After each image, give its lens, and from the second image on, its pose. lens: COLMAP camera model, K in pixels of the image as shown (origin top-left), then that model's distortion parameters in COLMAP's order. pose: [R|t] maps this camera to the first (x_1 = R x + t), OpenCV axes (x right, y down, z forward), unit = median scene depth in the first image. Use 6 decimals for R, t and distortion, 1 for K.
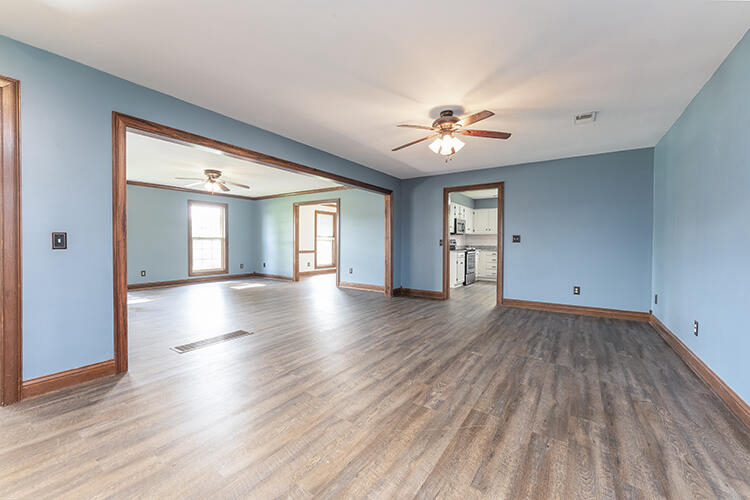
lens RADIAL K [[299.0, 0, 369.8], [0, 299.0, 243.2], [0, 0, 1]] dist [0.001016, -0.000527]
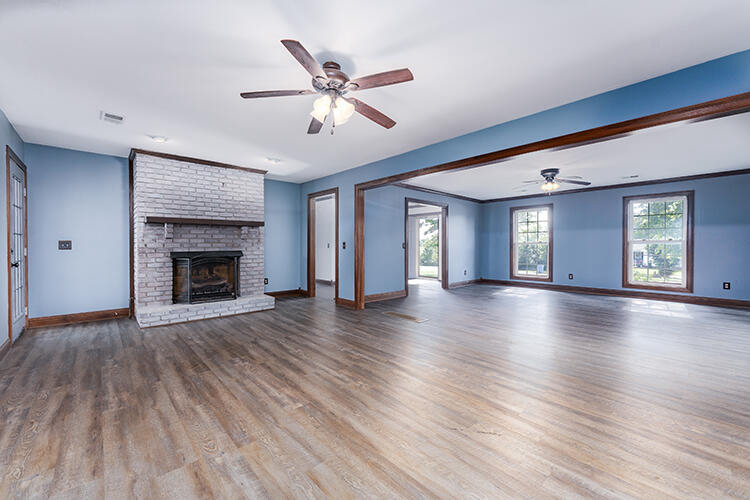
lens RADIAL K [[299.0, 0, 376.9], [0, 299.0, 248.9], [0, 0, 1]] dist [0.001016, -0.000527]
pose [[-0.206477, 0.007363, -0.978424, 1.180431], [-0.005518, 0.999947, 0.008689, -0.002875], [0.978436, 0.007194, -0.206425, 1.579386]]
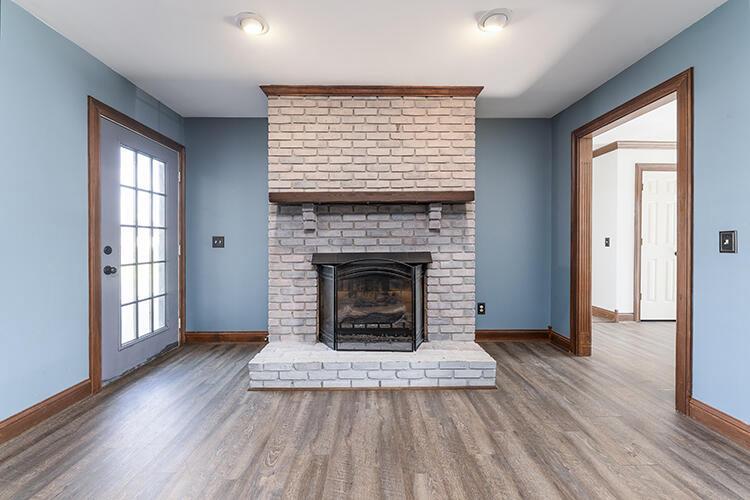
lens RADIAL K [[299.0, 0, 370.1], [0, 299.0, 242.7], [0, 0, 1]] dist [0.001016, -0.000527]
pose [[-0.819257, -0.001726, -0.573424, 0.128752], [-0.004760, 0.999981, 0.003792, -0.003764], [0.573407, 0.005836, -0.819250, 0.980131]]
